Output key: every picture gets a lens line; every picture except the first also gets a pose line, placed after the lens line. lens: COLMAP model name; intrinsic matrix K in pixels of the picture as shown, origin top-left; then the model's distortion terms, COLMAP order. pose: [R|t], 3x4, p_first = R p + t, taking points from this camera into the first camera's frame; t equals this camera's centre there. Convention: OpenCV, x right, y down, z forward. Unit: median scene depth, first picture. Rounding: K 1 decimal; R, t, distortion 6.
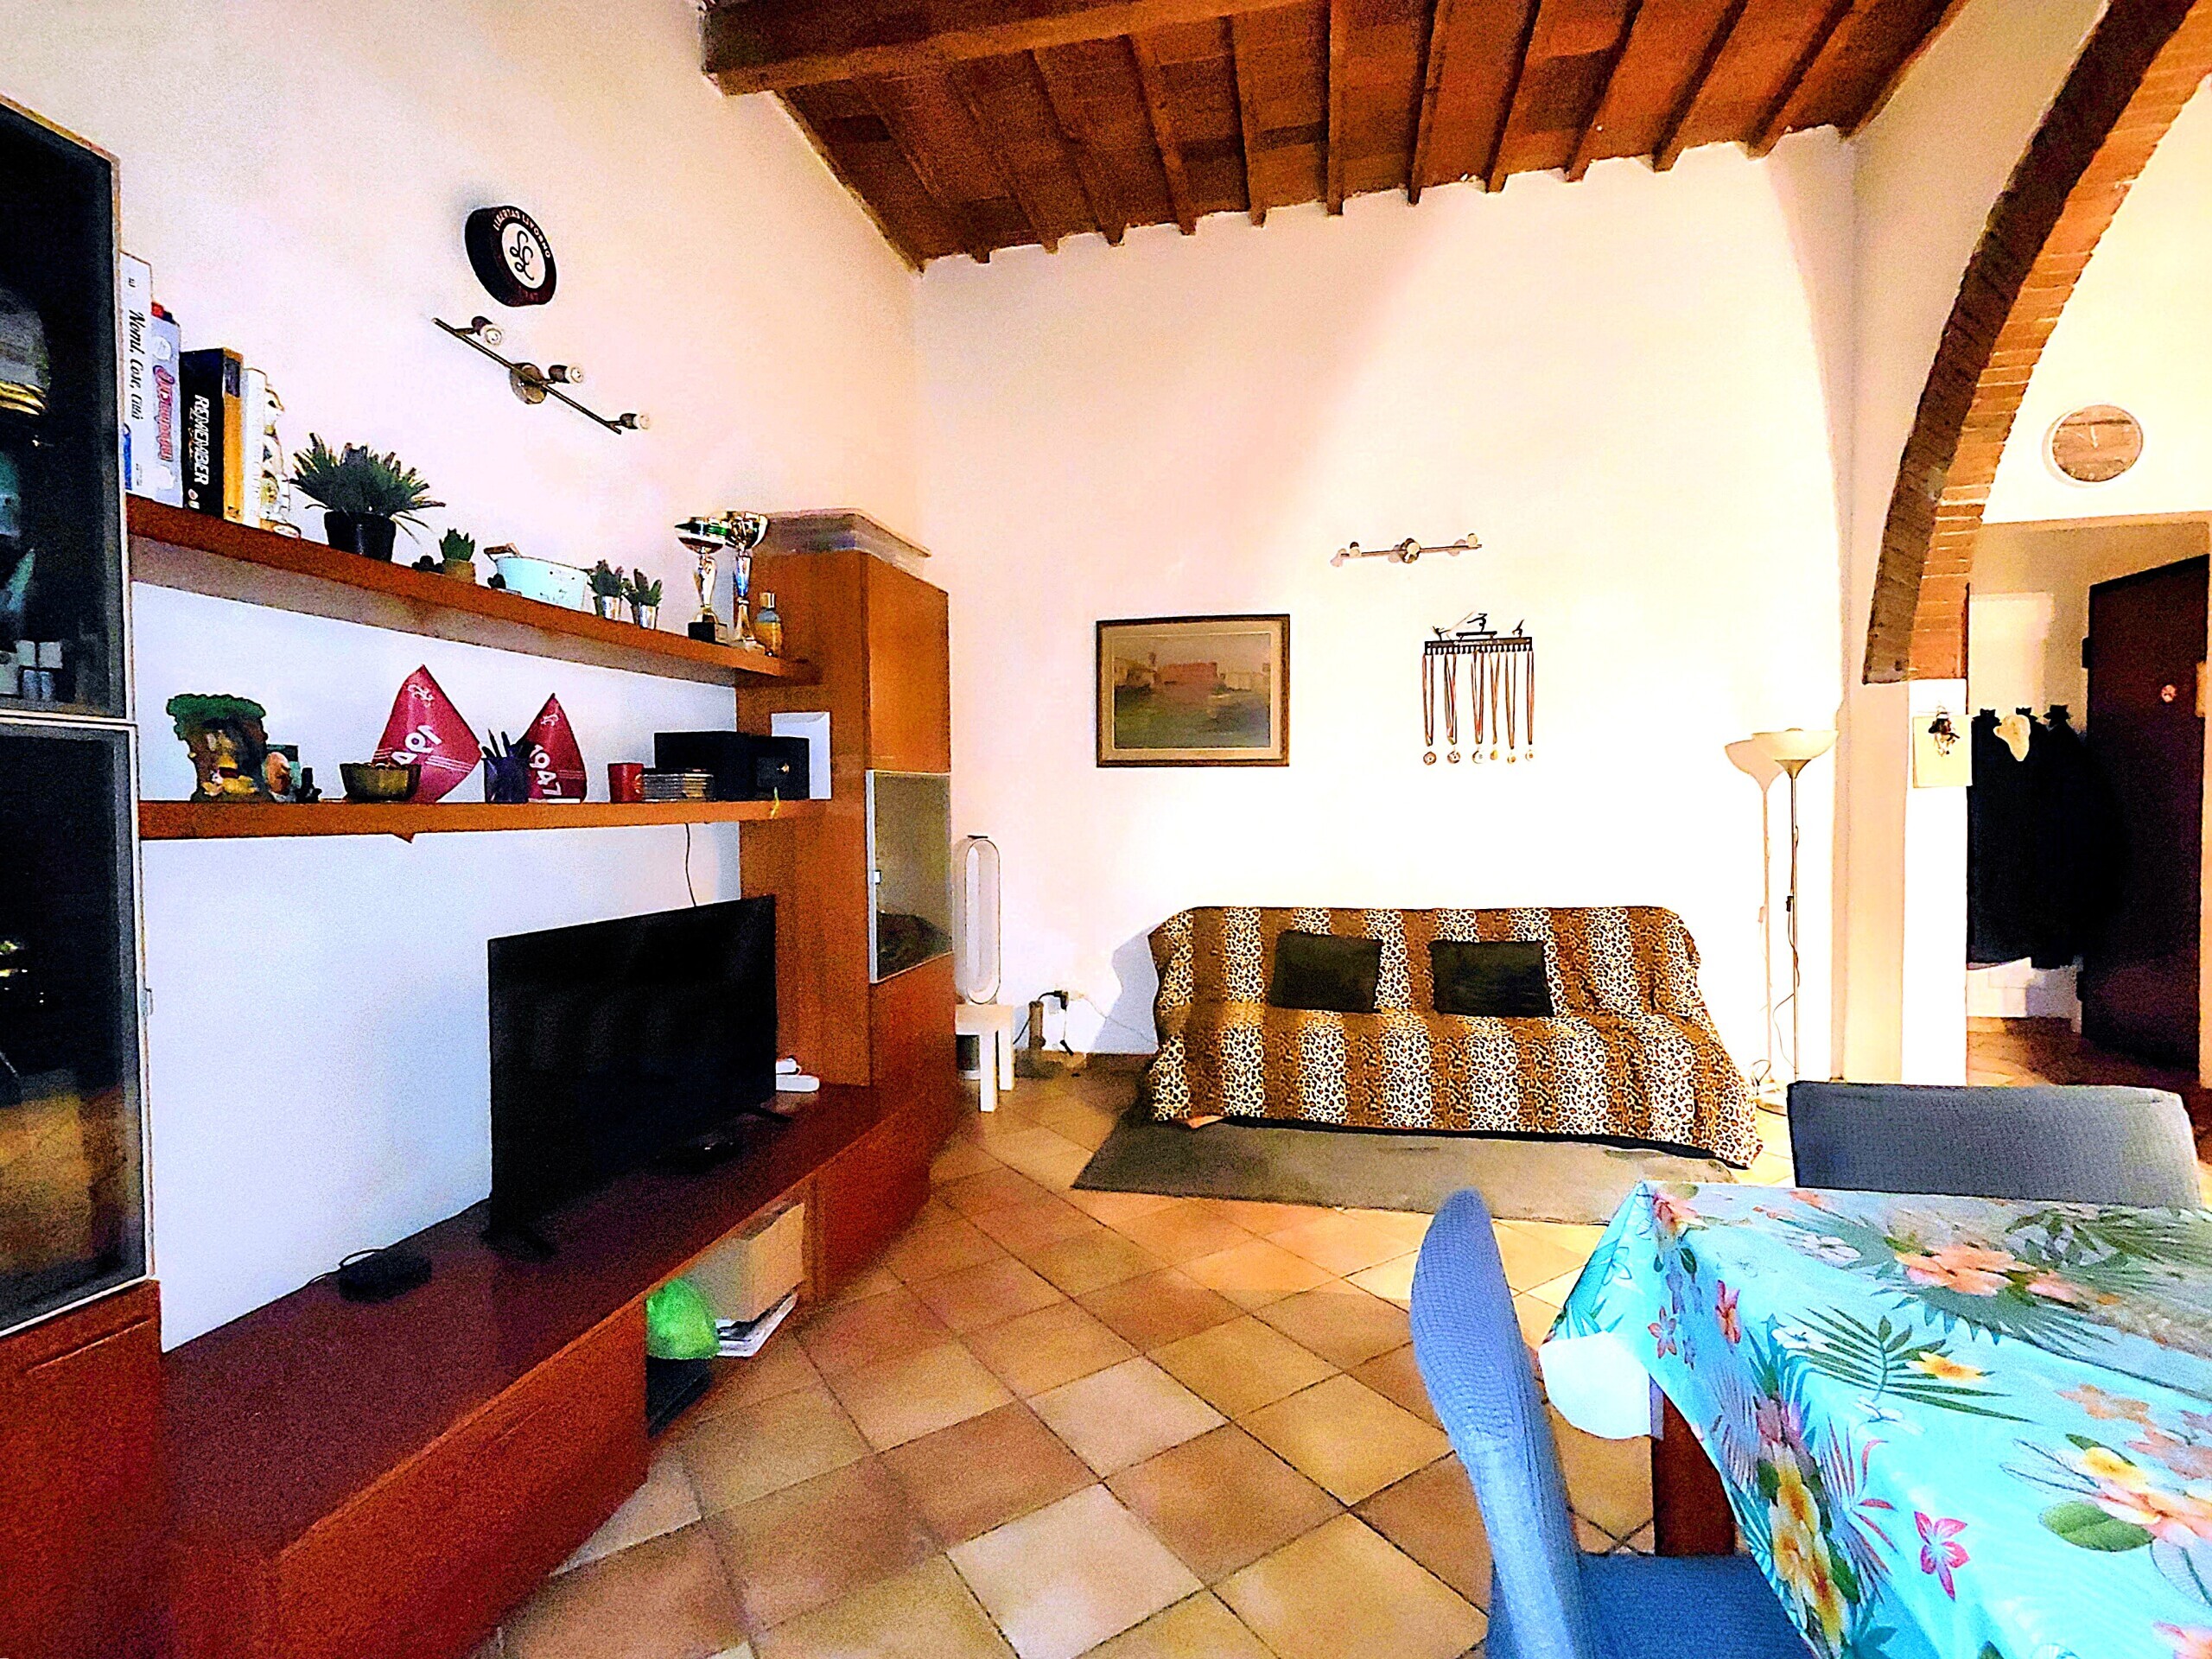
lens RADIAL K [[1038.6, 0, 1113.9], [0, 1038.6, 828.6], [0, 0, 1]] dist [0.009472, -0.000679]
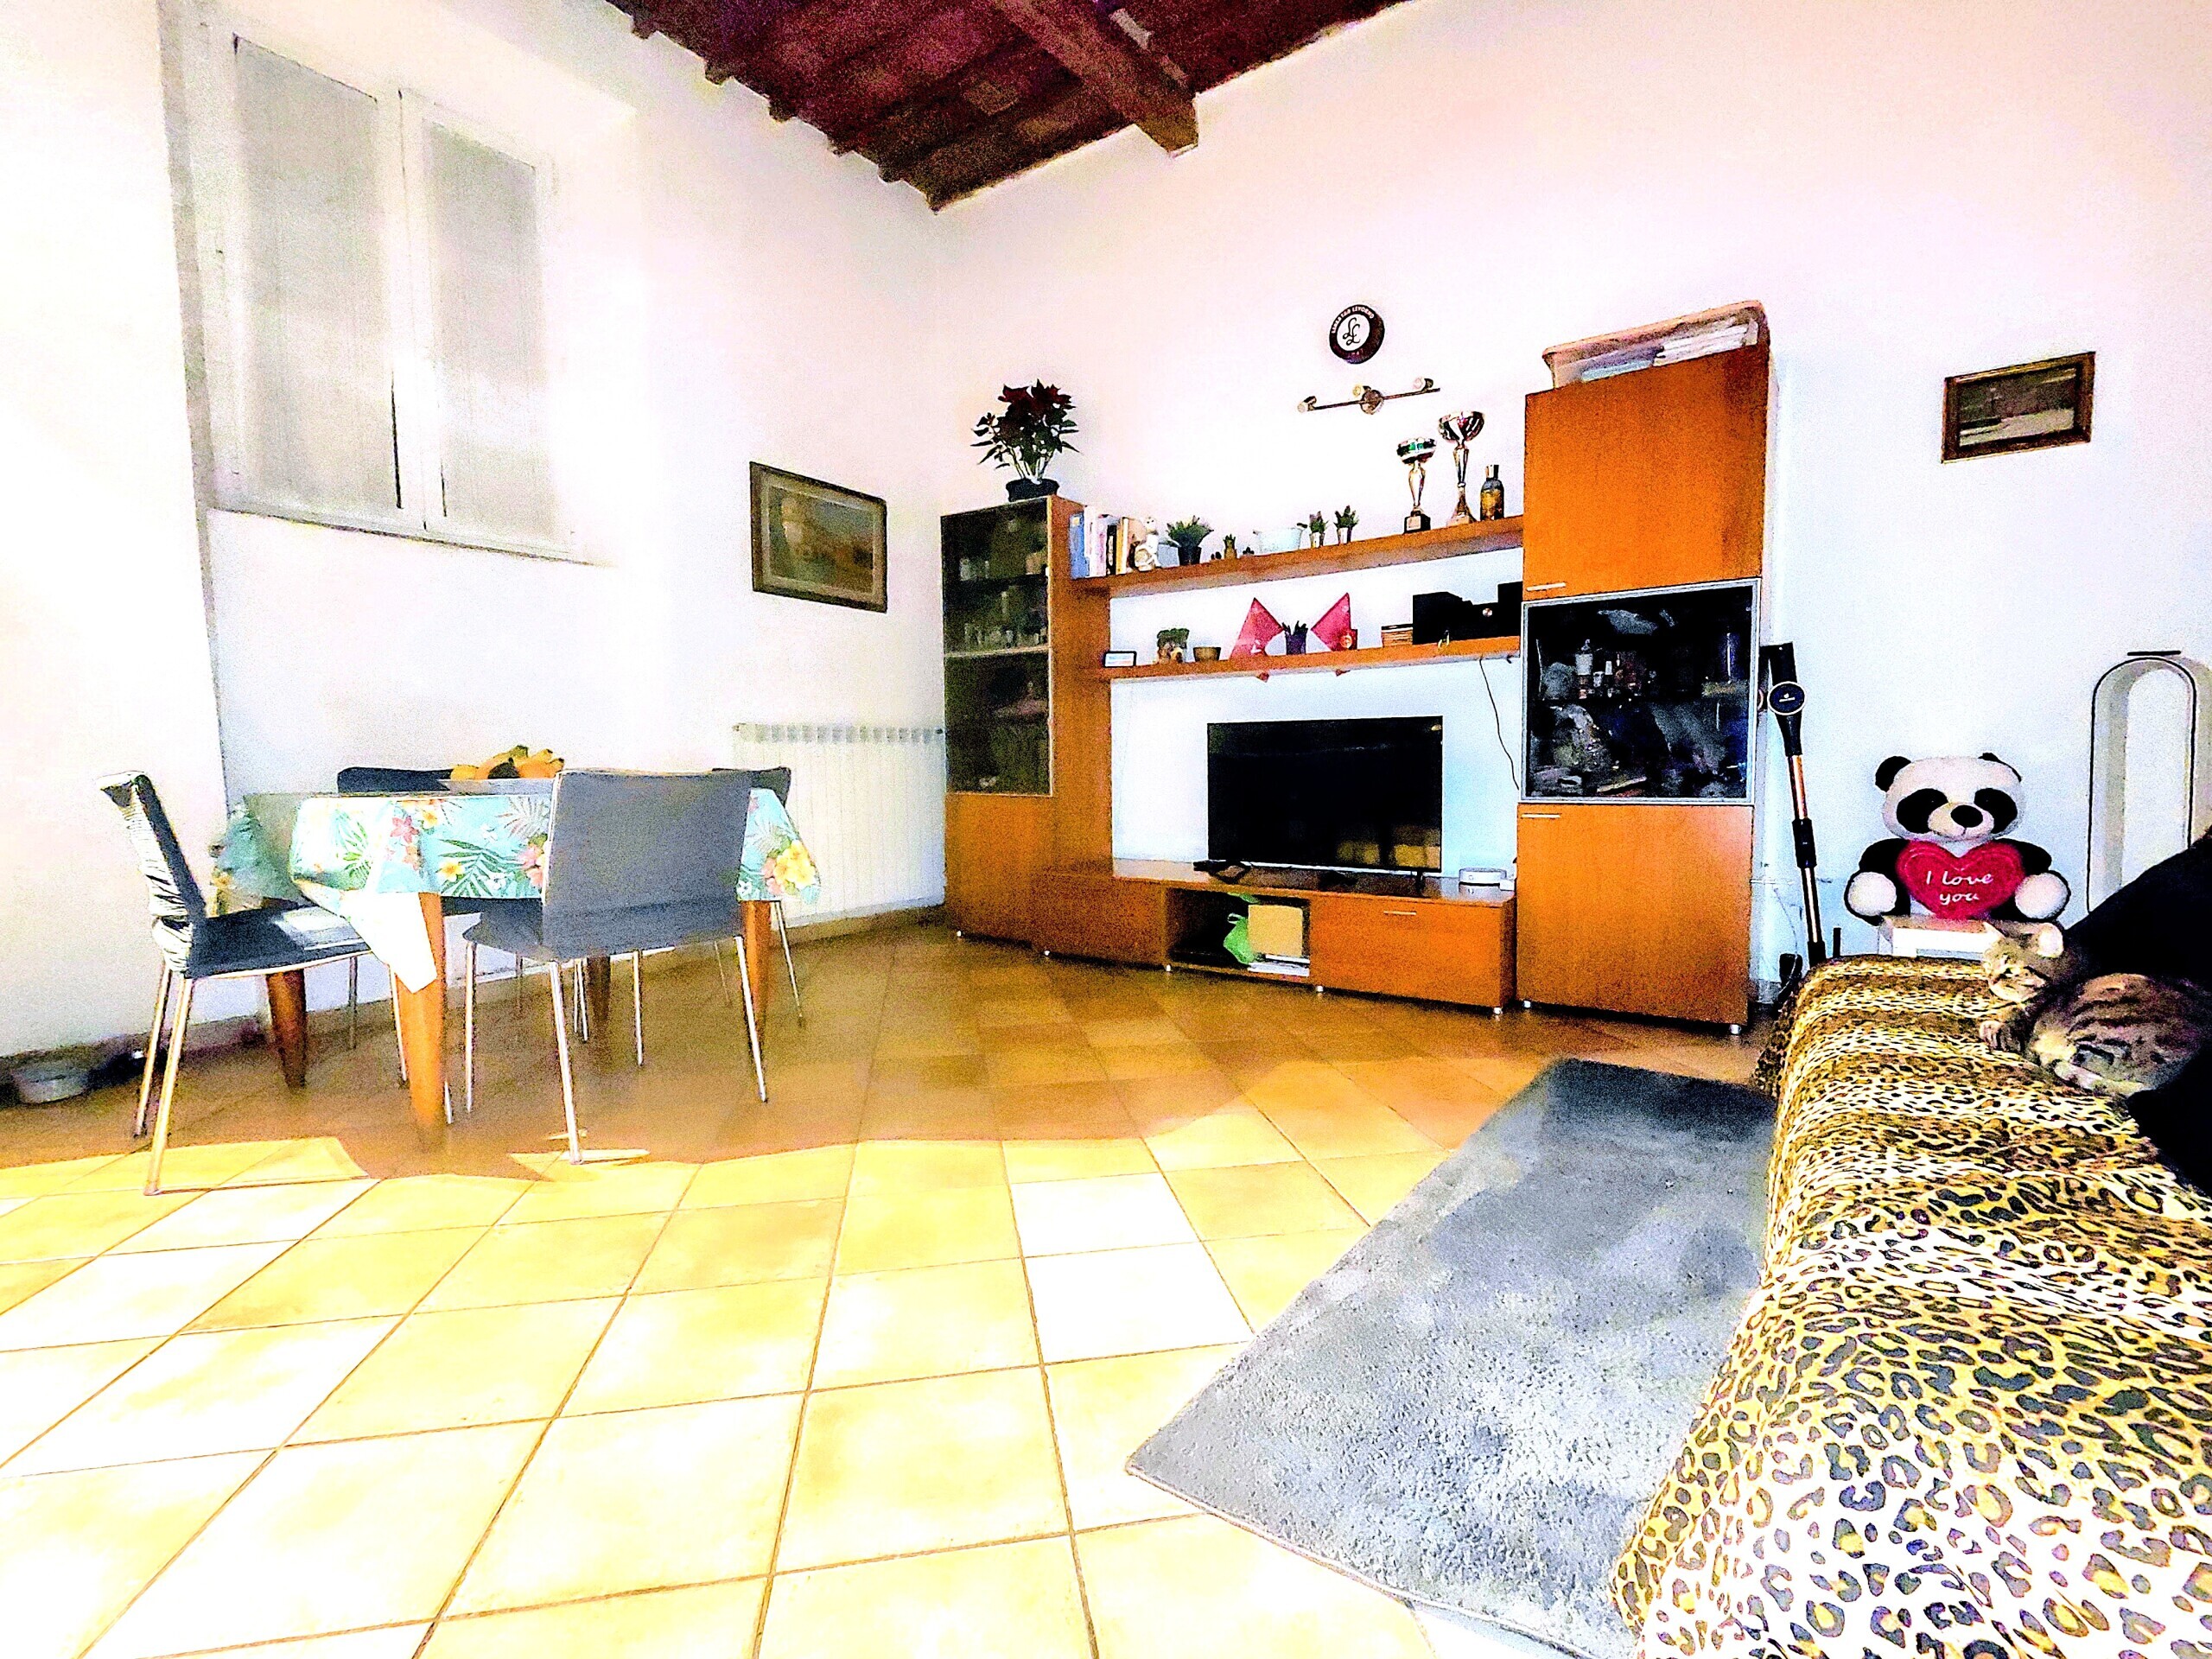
lens RADIAL K [[1013.3, 0, 1114.8], [0, 1013.3, 833.6], [0, 0, 1]] dist [0.009063, 0.000083]
pose [[-0.394328, 0.083680, -0.915152, 0.767321], [-0.007677, 0.995511, 0.094336, 0.071689], [0.918938, 0.044224, -0.391915, 0.872627]]
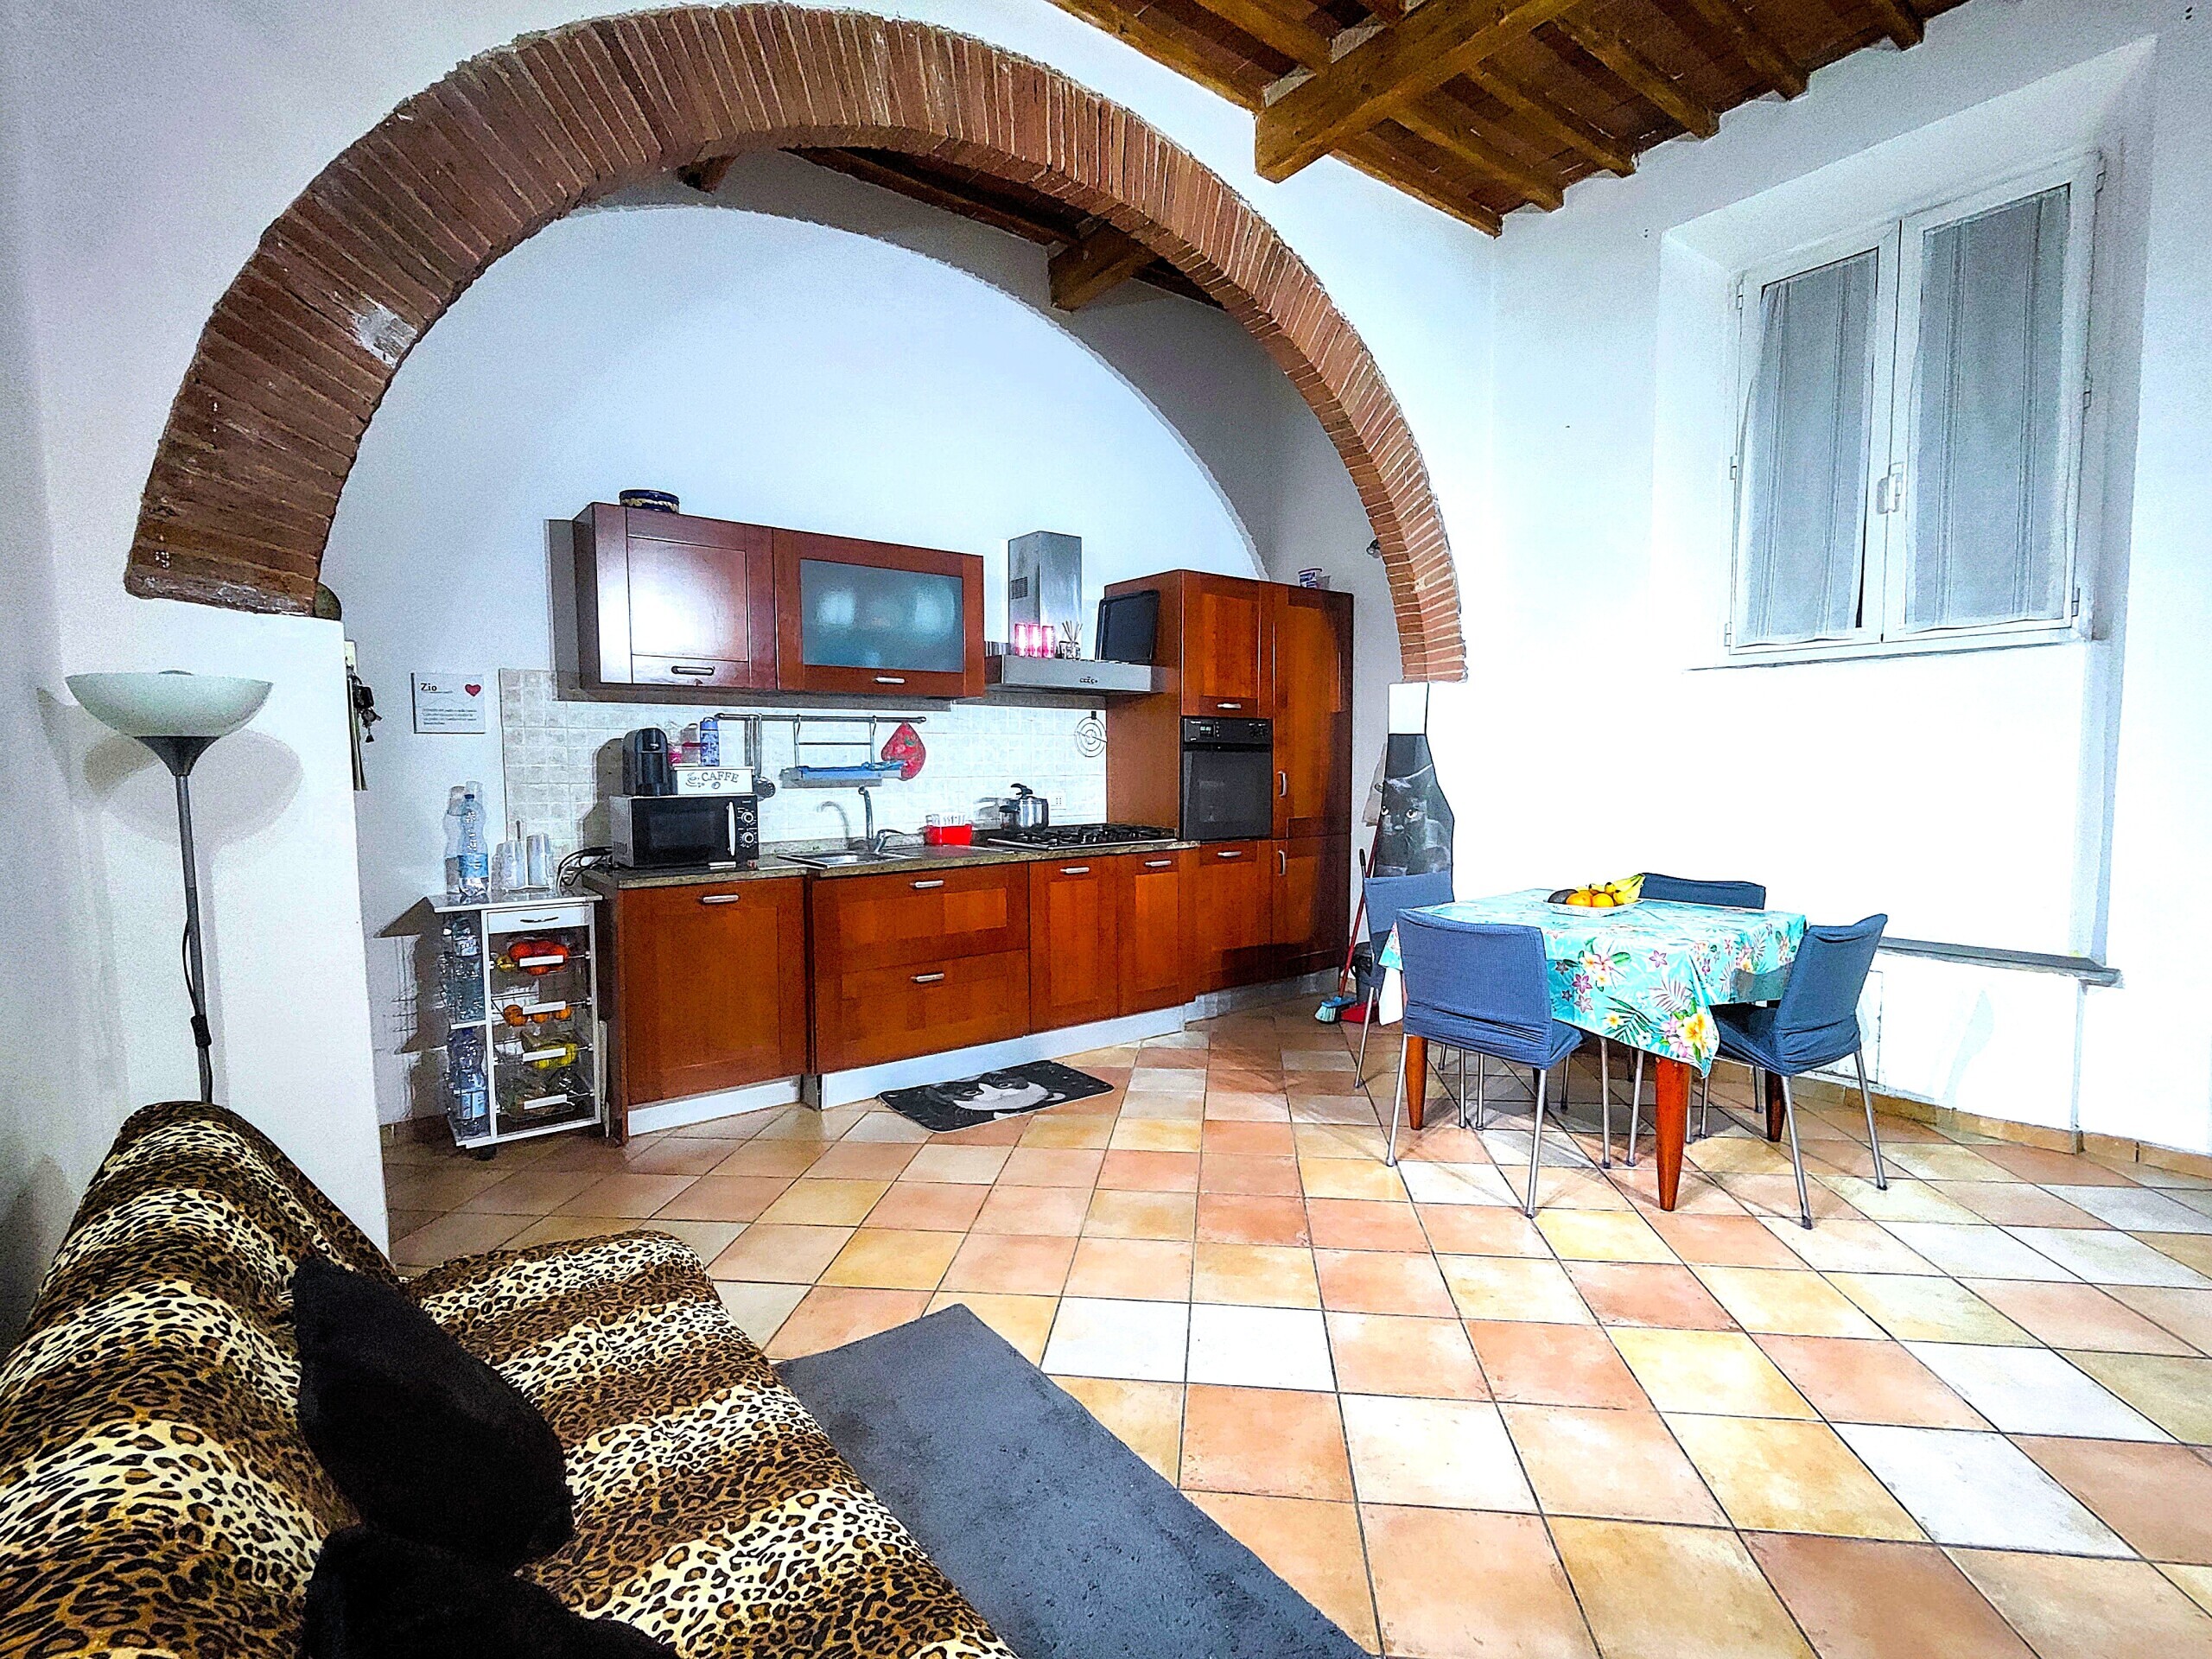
lens RADIAL K [[1025.4, 0, 1106.0], [0, 1025.4, 829.5], [0, 0, 1]] dist [0.007705, -0.000142]
pose [[-0.766361, -0.021191, 0.642061, 0.013009], [0.036316, 0.996428, 0.076233, -0.046624], [-0.641383, 0.081739, -0.762854, 1.172053]]
